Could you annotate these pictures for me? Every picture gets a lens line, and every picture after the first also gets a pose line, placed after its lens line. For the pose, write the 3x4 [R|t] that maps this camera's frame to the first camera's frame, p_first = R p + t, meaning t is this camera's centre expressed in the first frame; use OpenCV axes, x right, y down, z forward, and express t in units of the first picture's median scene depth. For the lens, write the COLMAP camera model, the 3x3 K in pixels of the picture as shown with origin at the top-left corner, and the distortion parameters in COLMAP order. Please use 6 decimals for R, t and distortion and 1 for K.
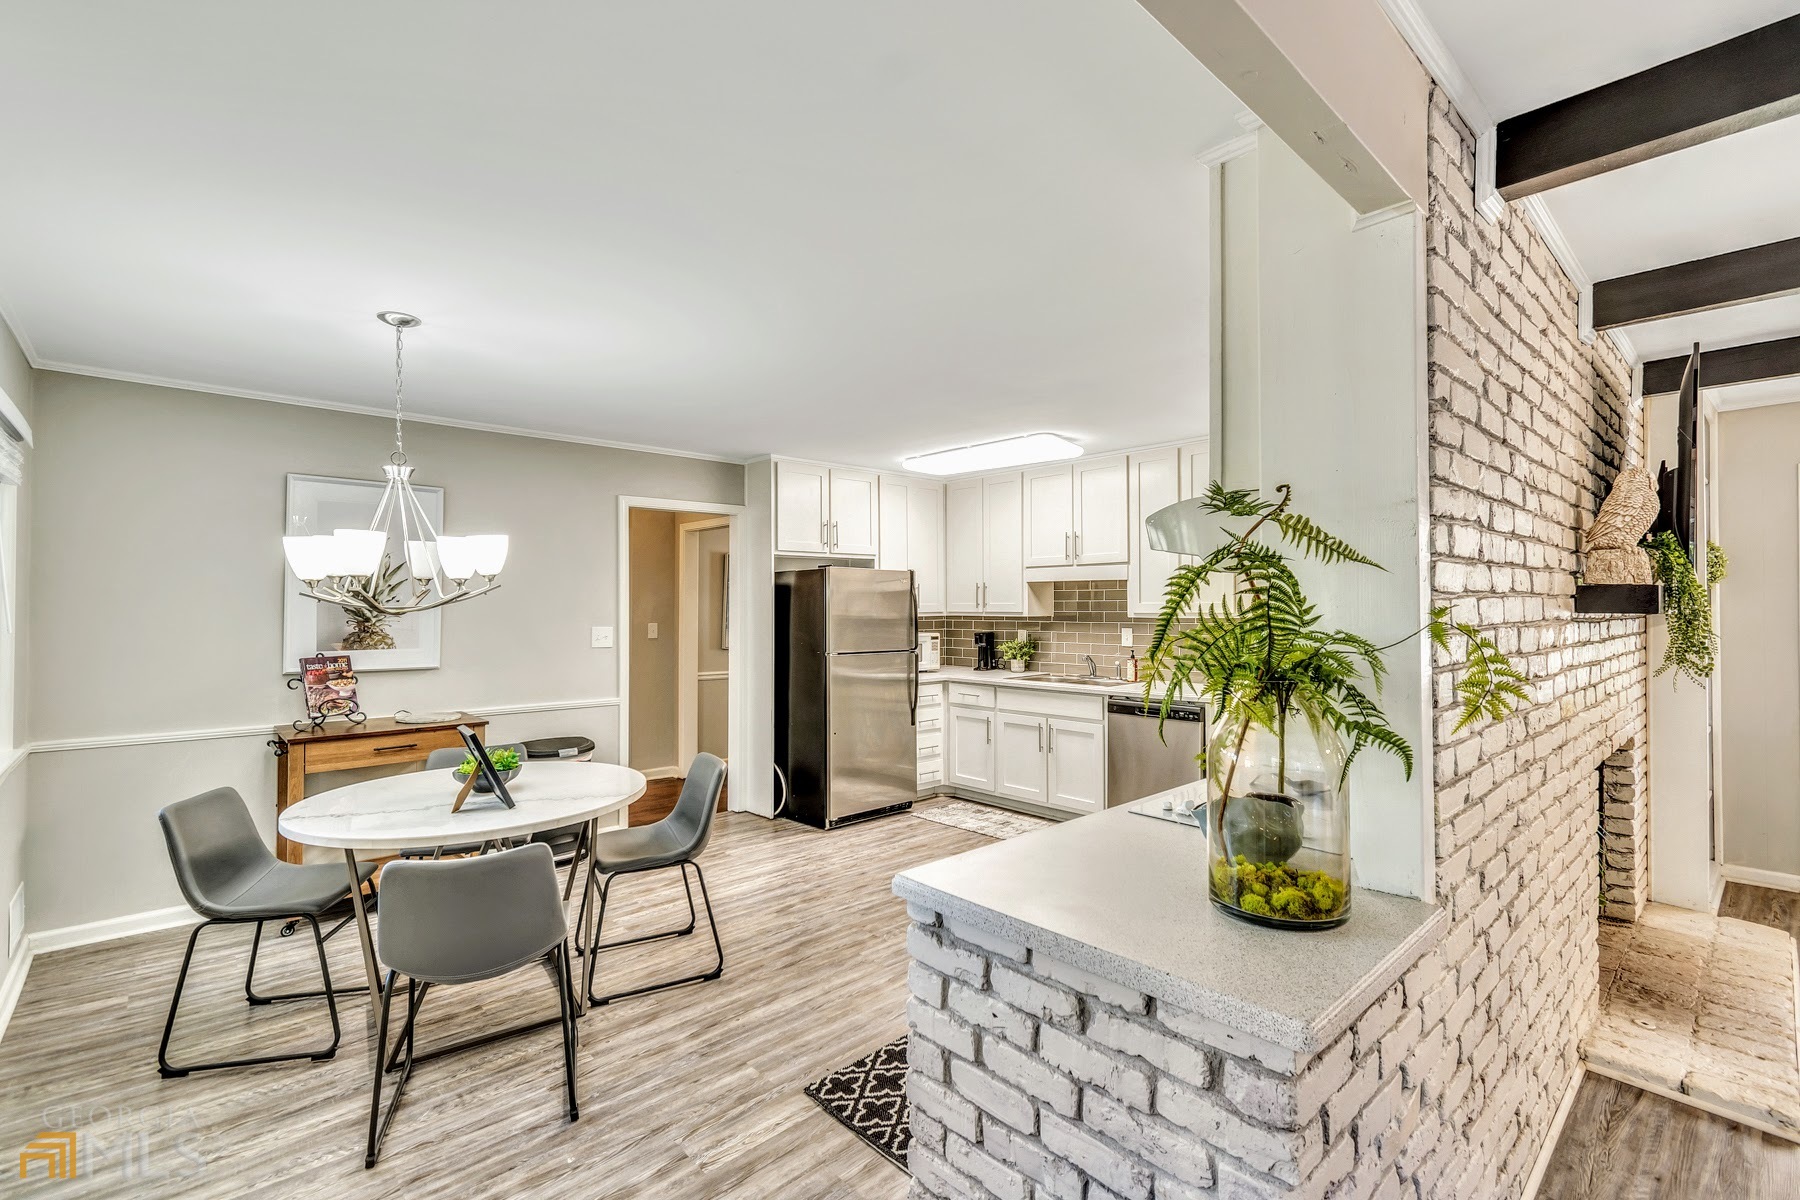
lens RADIAL K [[803.9, 0, 898.5], [0, 803.9, 596.2], [0, 0, 1]] dist [-0.001179, 0.000215]
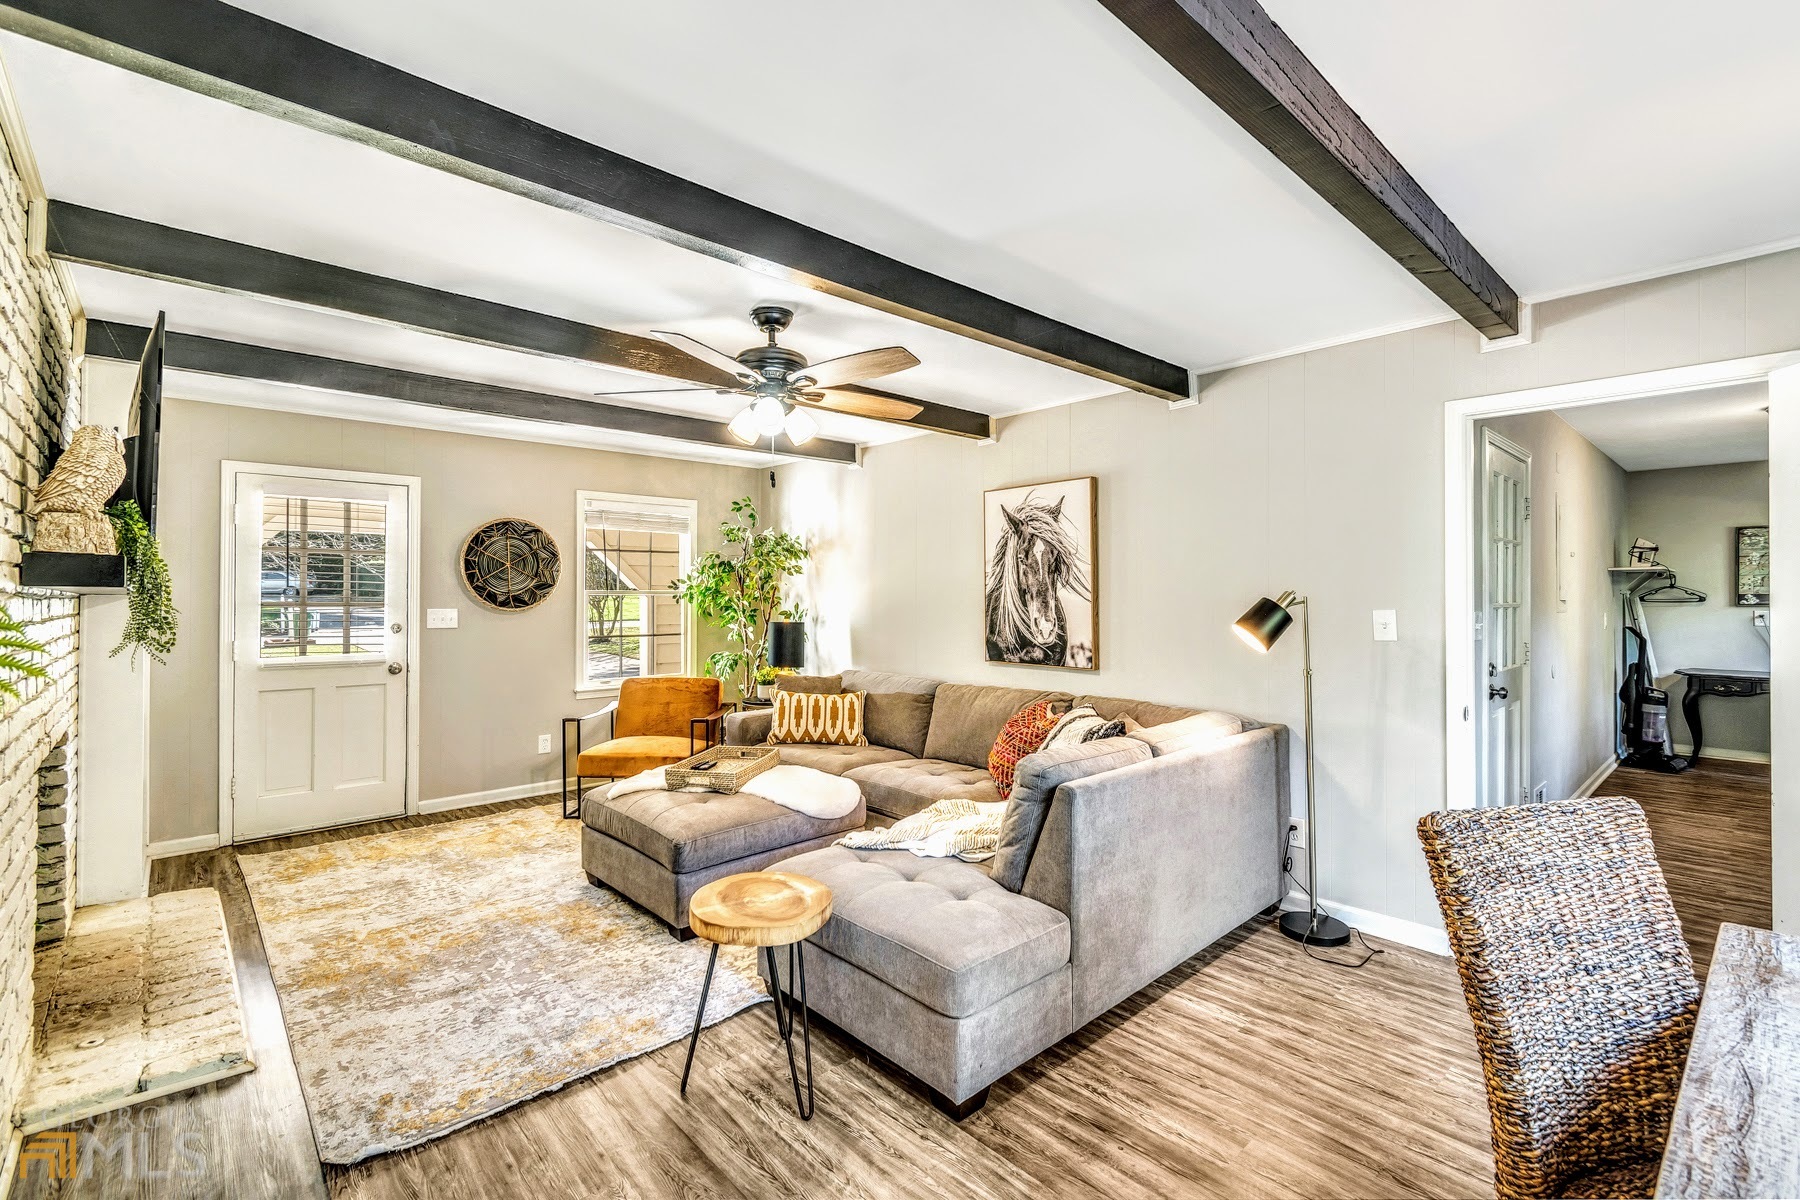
lens RADIAL K [[803.9, 0, 905.7], [0, 803.9, 591.0], [0, 0, 1]] dist [-0.001179, 0.000215]
pose [[-0.010505, 0.009914, 0.999896, 0.008935], [-0.011962, 0.999878, -0.010039, 0.017819], [-0.999873, -0.012066, -0.010385, 0.077701]]
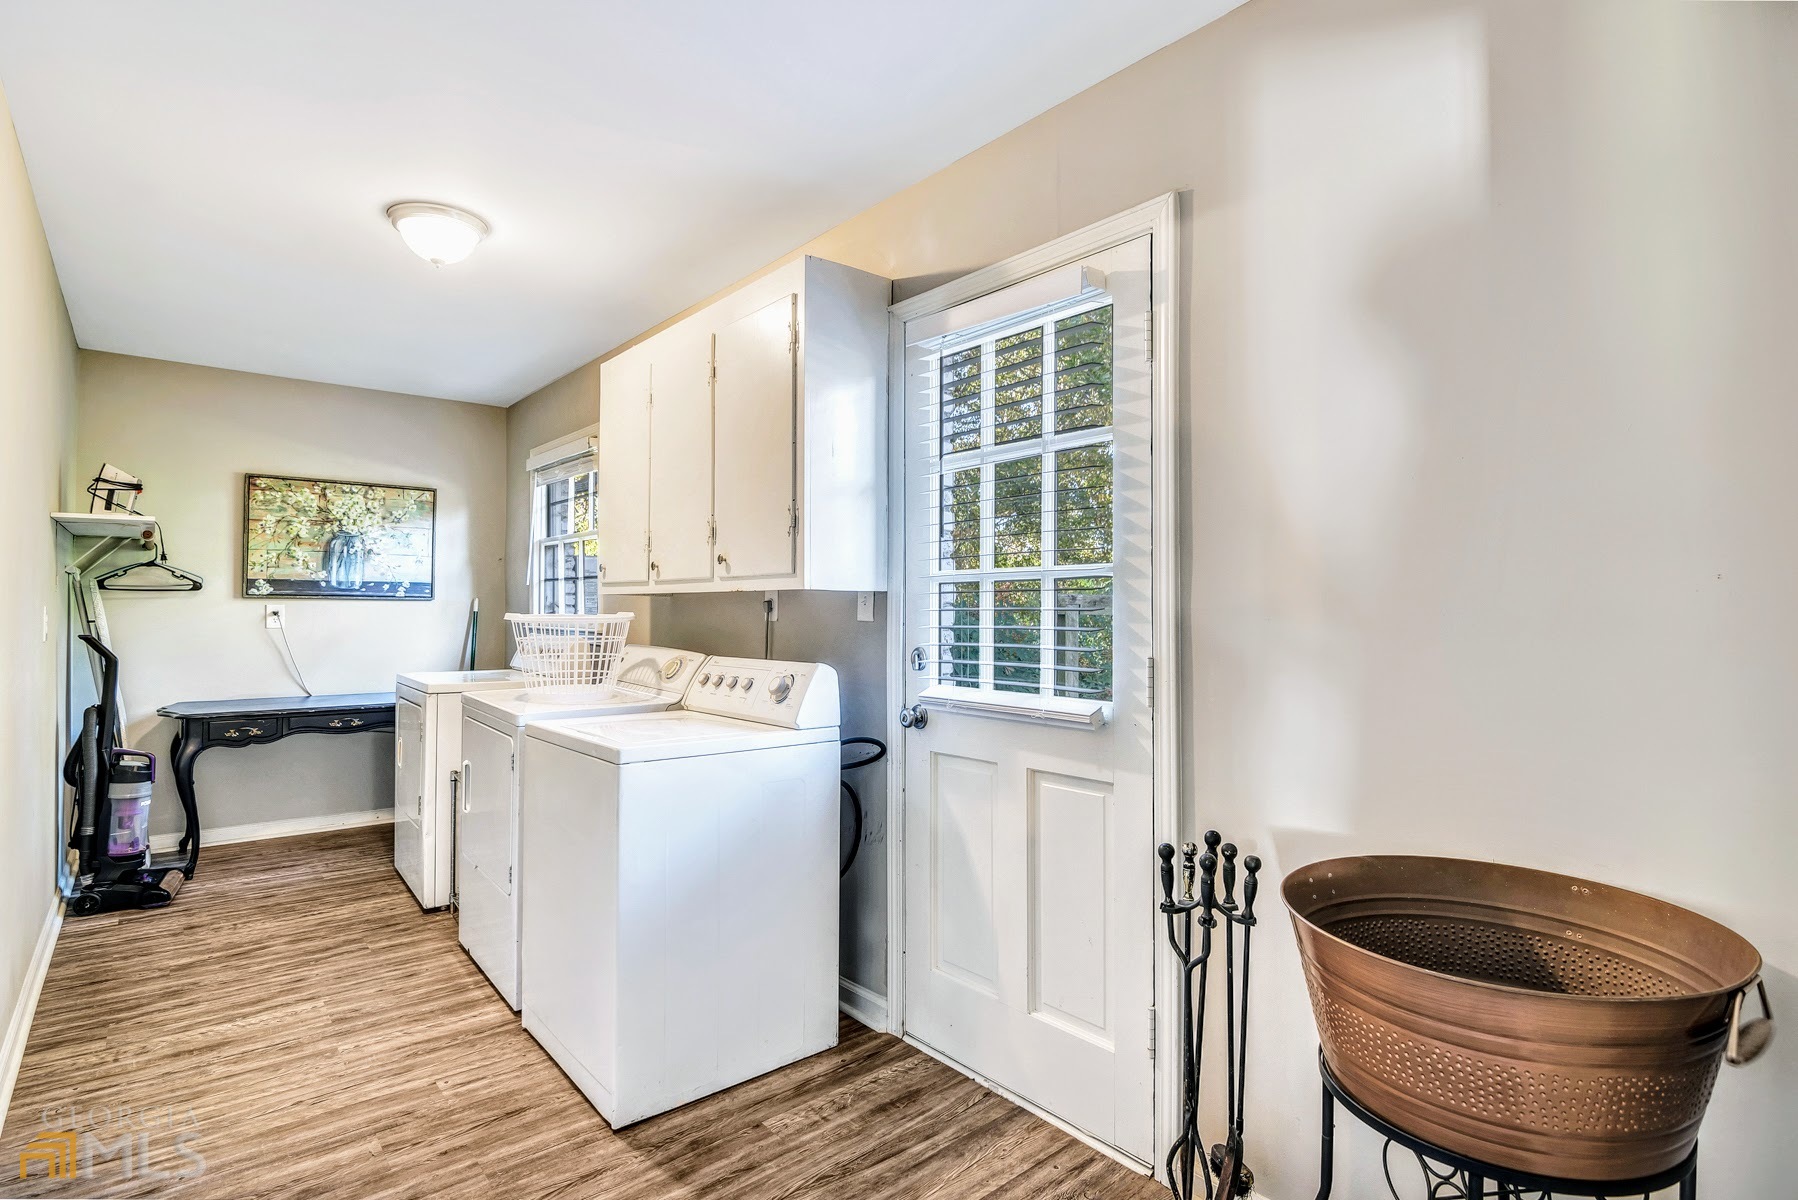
lens RADIAL K [[890.1, 0, 896.5], [0, 890.1, 601.2], [0, 0, 1]] dist [-0.015636, -0.001941]
pose [[-0.998980, 0.003892, 0.044994, 0.968664], [0.003153, 0.999859, -0.016482, 0.044157], [-0.045051, -0.016323, -0.998851, -0.729347]]
